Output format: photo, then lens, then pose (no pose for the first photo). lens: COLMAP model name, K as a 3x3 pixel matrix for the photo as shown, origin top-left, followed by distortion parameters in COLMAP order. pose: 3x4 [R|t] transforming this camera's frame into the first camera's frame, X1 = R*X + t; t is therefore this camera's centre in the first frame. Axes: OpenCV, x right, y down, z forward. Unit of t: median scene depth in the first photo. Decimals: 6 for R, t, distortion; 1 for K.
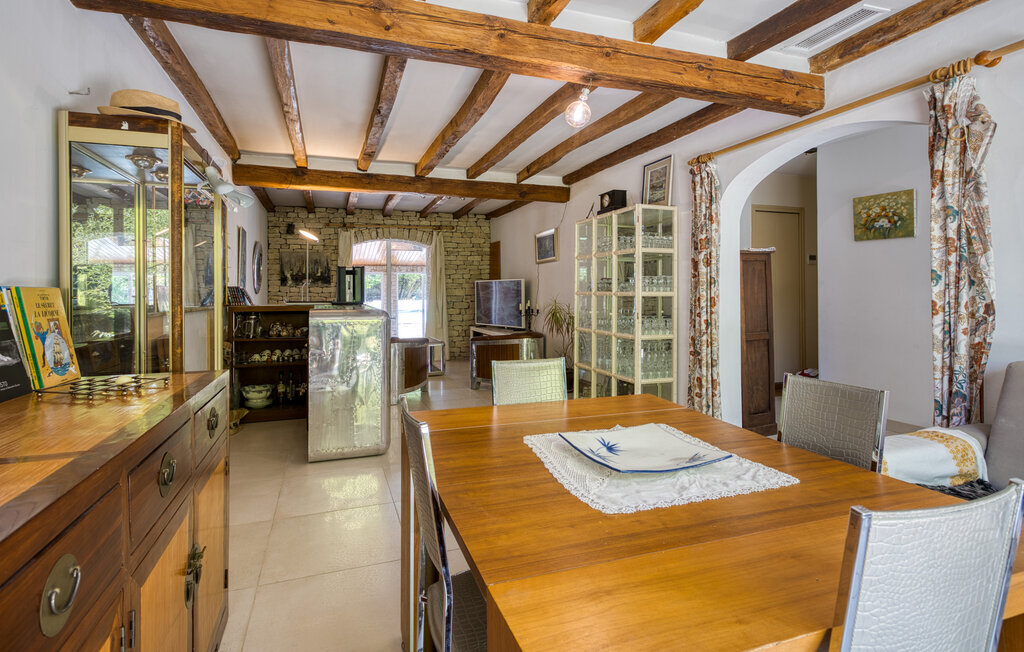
lens RADIAL K [[487.3, 0, 504.2], [0, 487.3, 283.9], [0, 0, 1]] dist [-0.001332, 0.000656]
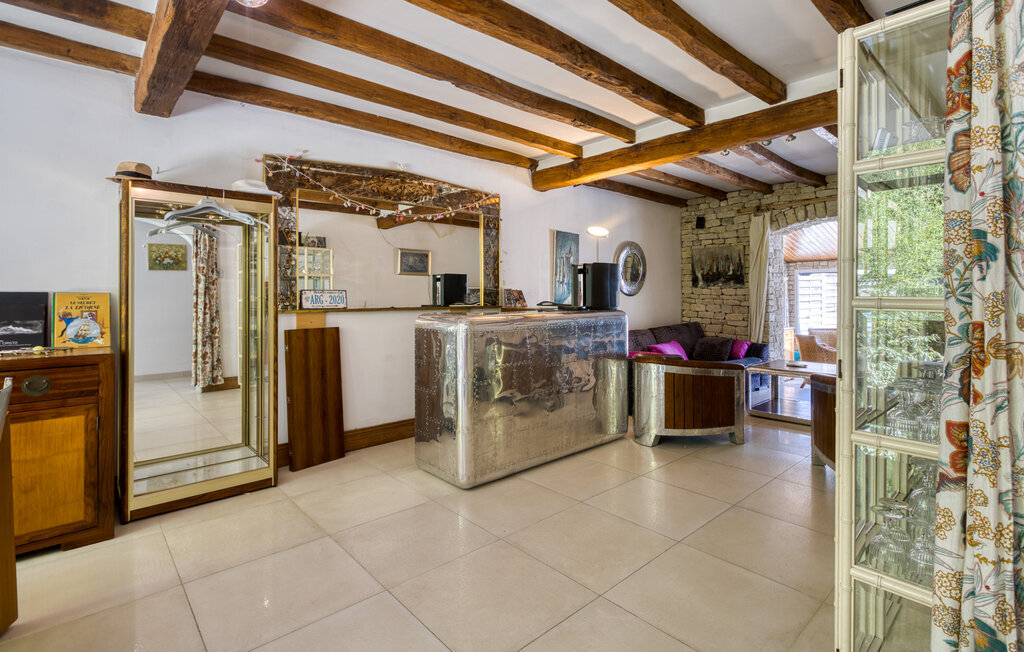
lens RADIAL K [[487.3, 0, 509.8], [0, 487.3, 298.2], [0, 0, 1]] dist [-0.001332, 0.000656]
pose [[0.386413, 0.009579, -0.922276, 0.248175], [0.015482, 0.999738, 0.016871, 0.004124], [0.922196, -0.020798, 0.386163, 0.334716]]
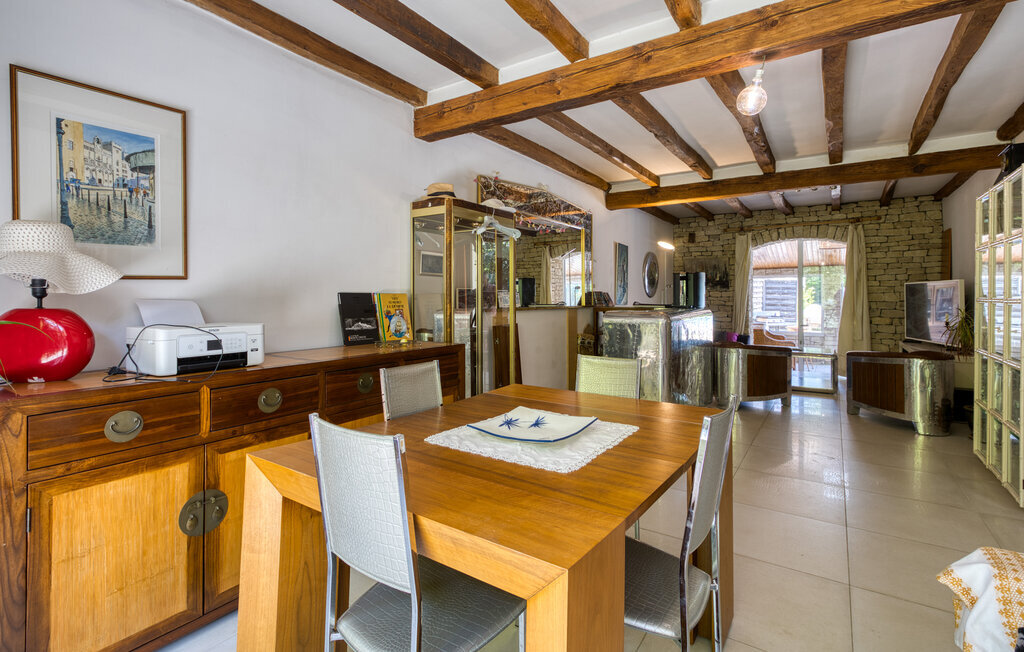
lens RADIAL K [[487.3, 0, 518.6], [0, 487.3, 296.6], [0, 0, 1]] dist [-0.001332, 0.000656]
pose [[0.607277, 0.005596, -0.794470, 0.191507], [0.008879, 0.999865, 0.013829, -0.000669], [0.794440, -0.015453, 0.607146, 0.032304]]
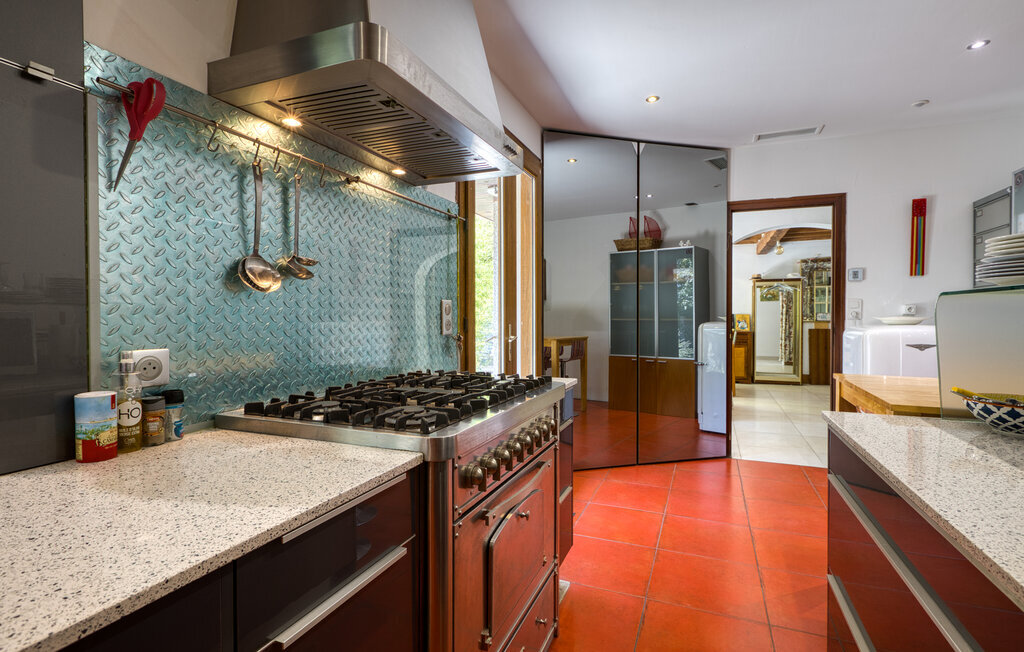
lens RADIAL K [[487.3, 0, 517.7], [0, 487.3, 320.5], [0, 0, 1]] dist [-0.001332, 0.000656]
pose [[-0.645630, 0.014638, -0.763510, 1.045445], [0.016450, 0.999851, 0.005258, 0.001245], [0.763473, -0.009165, -0.645775, 0.529378]]
